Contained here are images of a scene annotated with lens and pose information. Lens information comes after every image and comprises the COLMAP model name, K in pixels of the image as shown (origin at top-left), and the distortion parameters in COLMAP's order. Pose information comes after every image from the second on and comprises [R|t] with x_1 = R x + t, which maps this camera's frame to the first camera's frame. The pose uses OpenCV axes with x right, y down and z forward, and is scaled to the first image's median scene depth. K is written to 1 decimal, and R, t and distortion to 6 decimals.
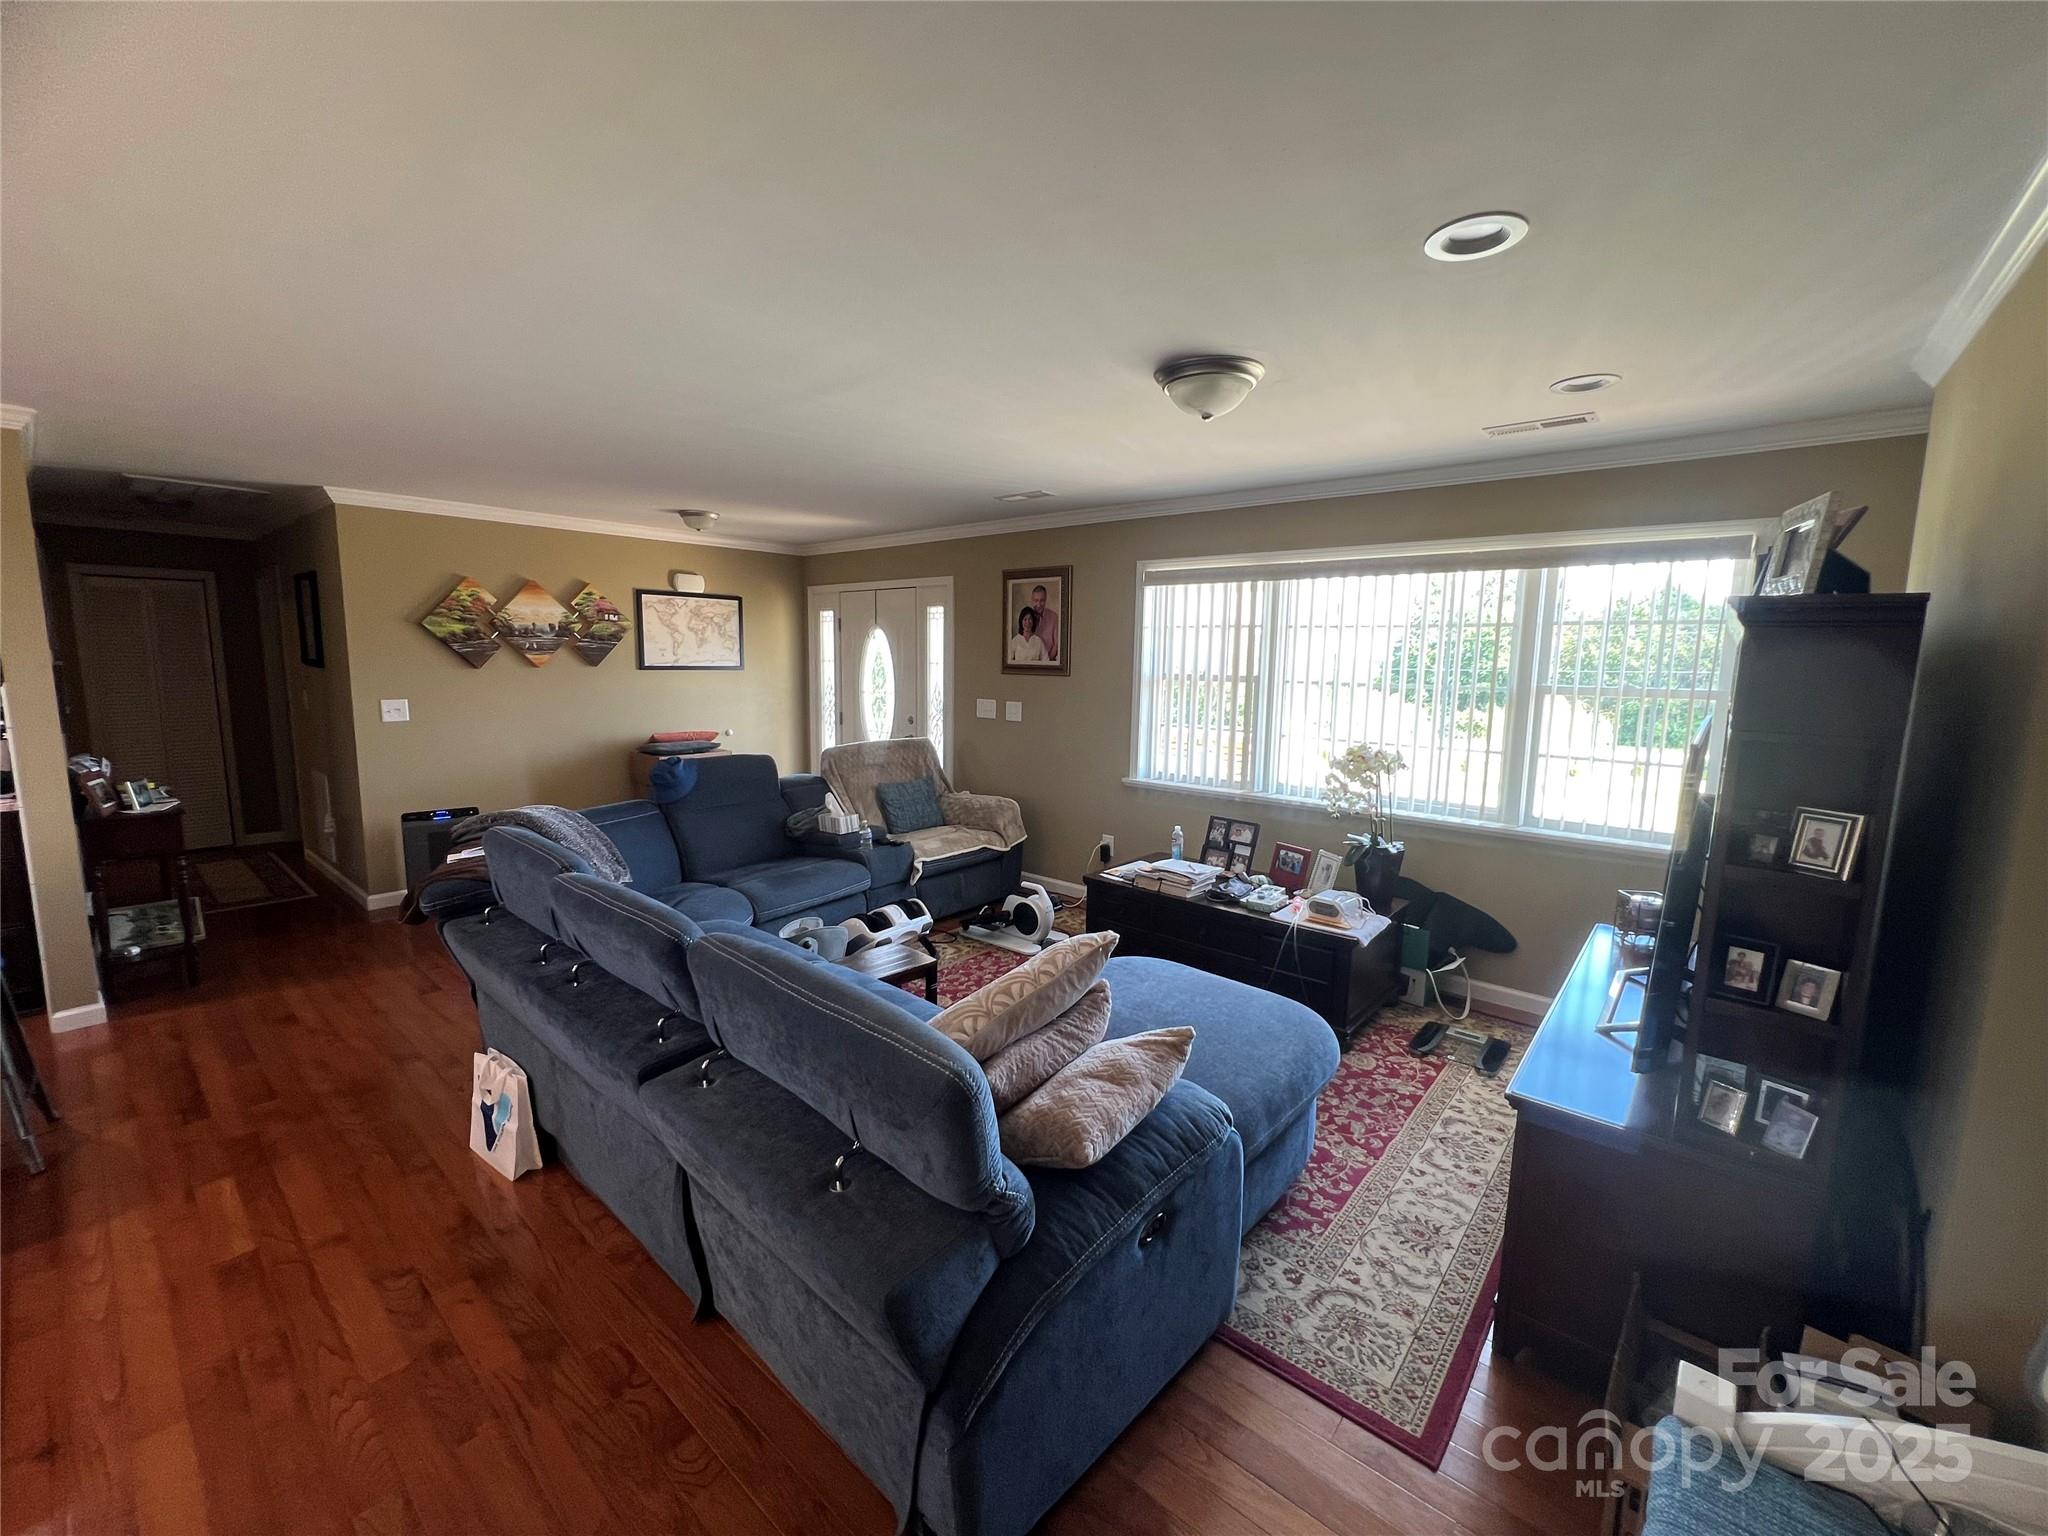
lens RADIAL K [[822.5, 0, 1025.6], [0, 822.5, 768.8], [0, 0, 1]] dist [0.000625, 0.000138]
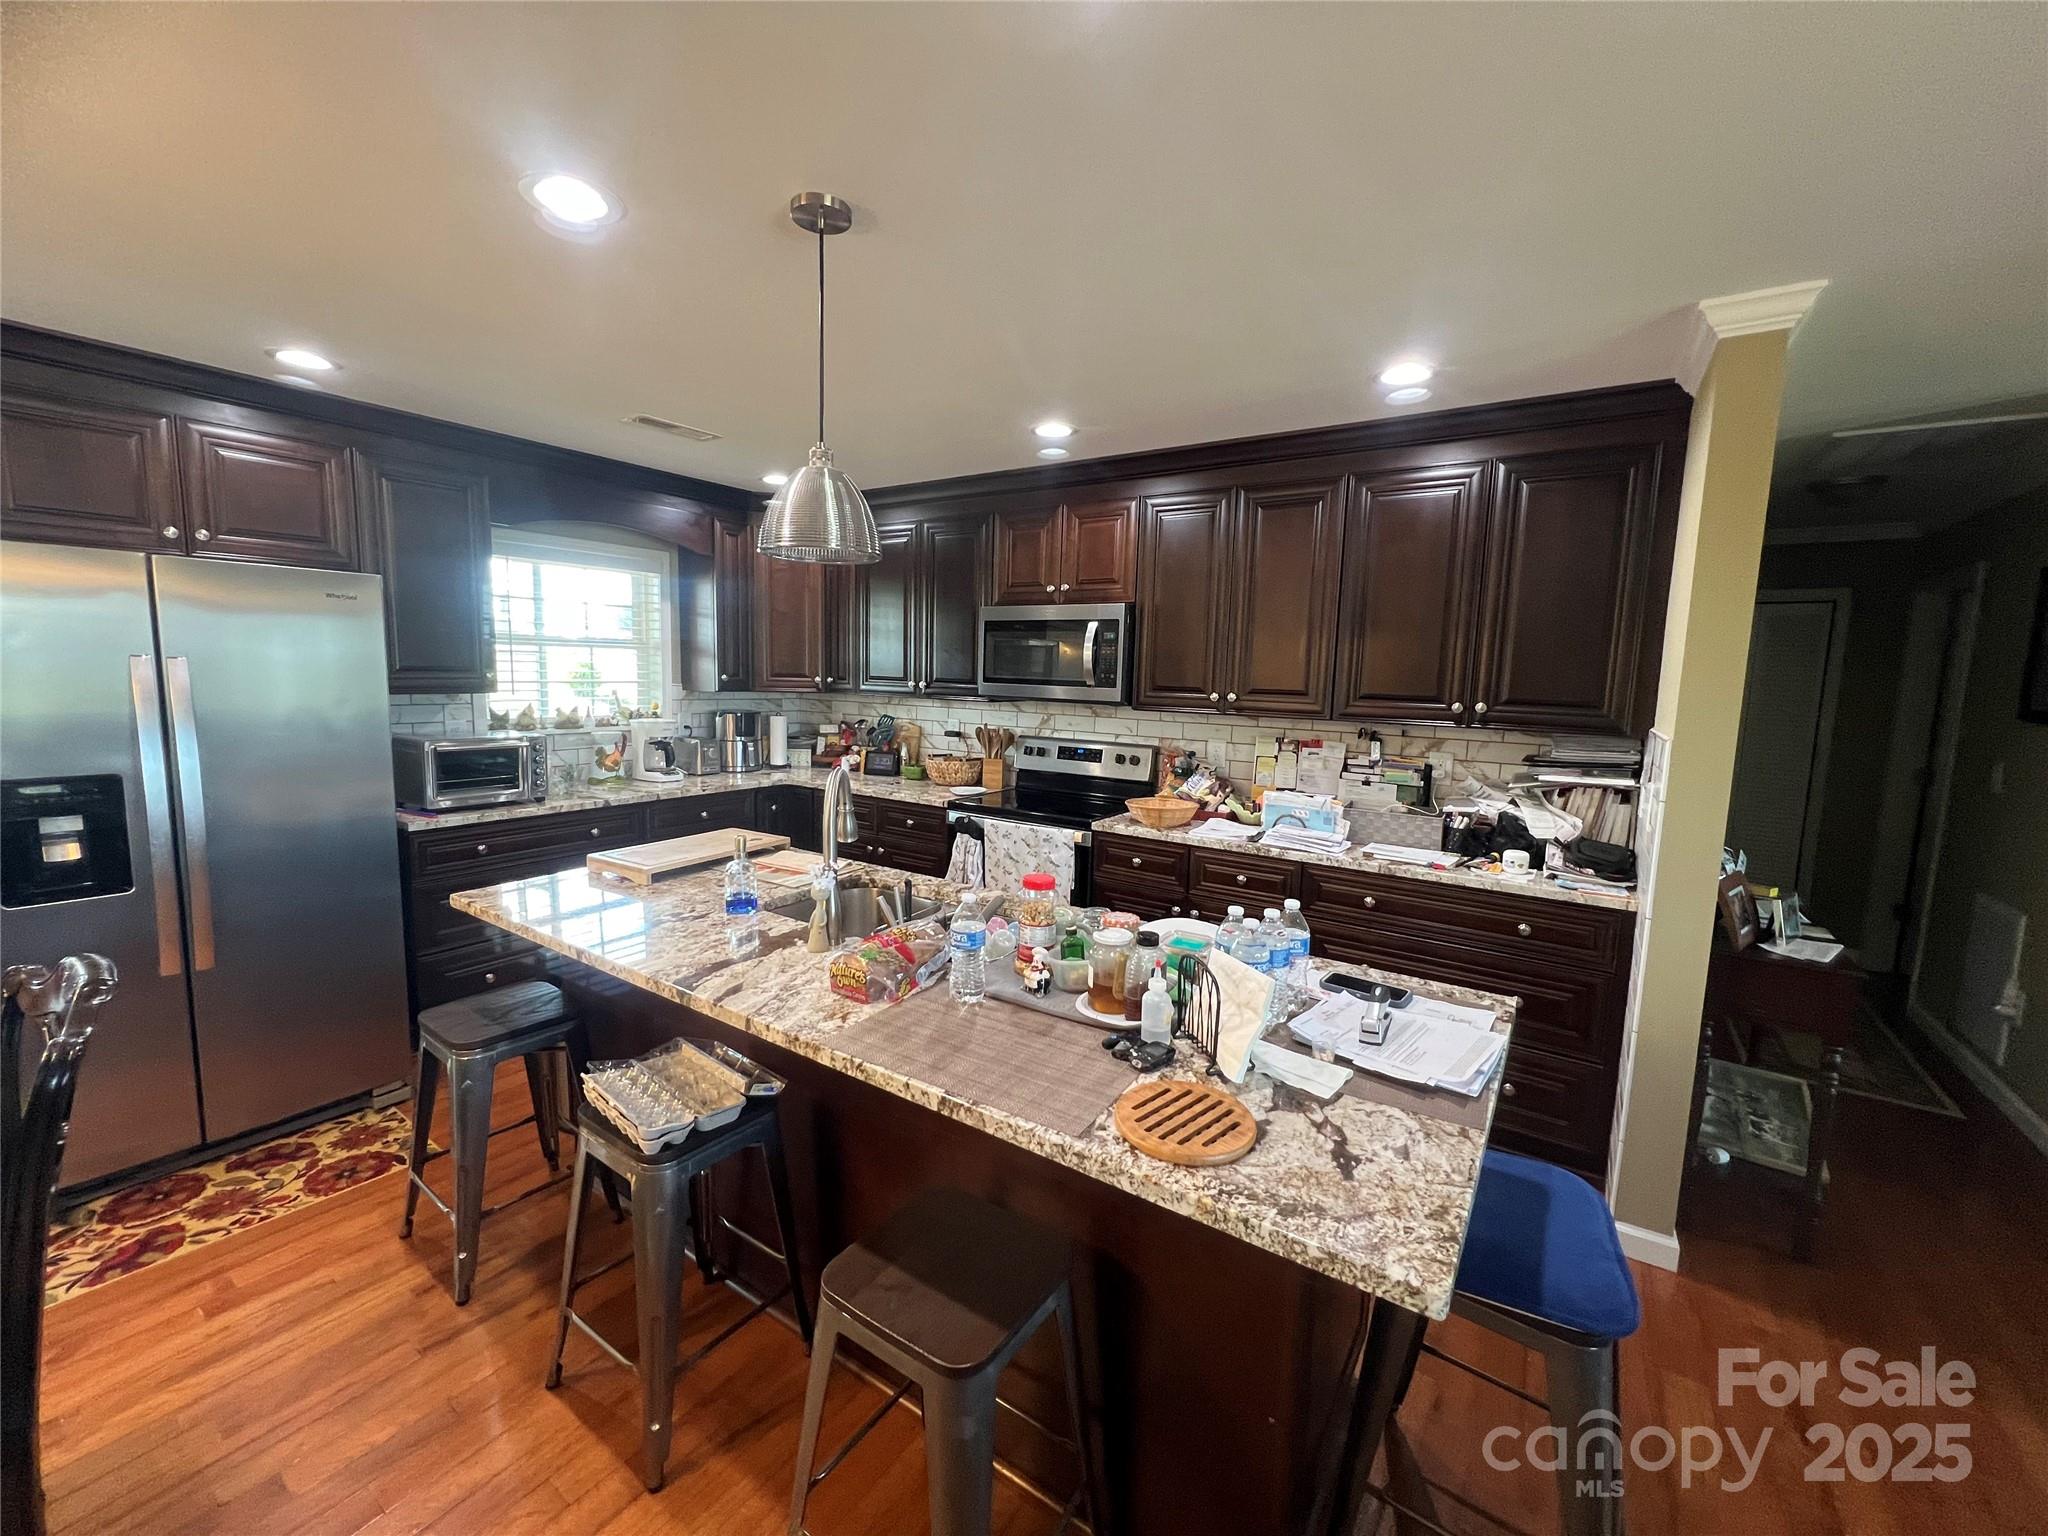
lens RADIAL K [[825.6, 0, 1025.2], [0, 825.6, 764.8], [0, 0, 1]] dist [-0.001743, -0.000102]
pose [[0.107780, 0.116885, -0.987280, -0.564091], [-0.165640, 0.981296, 0.098093, -0.055059], [0.980279, 0.152960, 0.125125, 0.352956]]
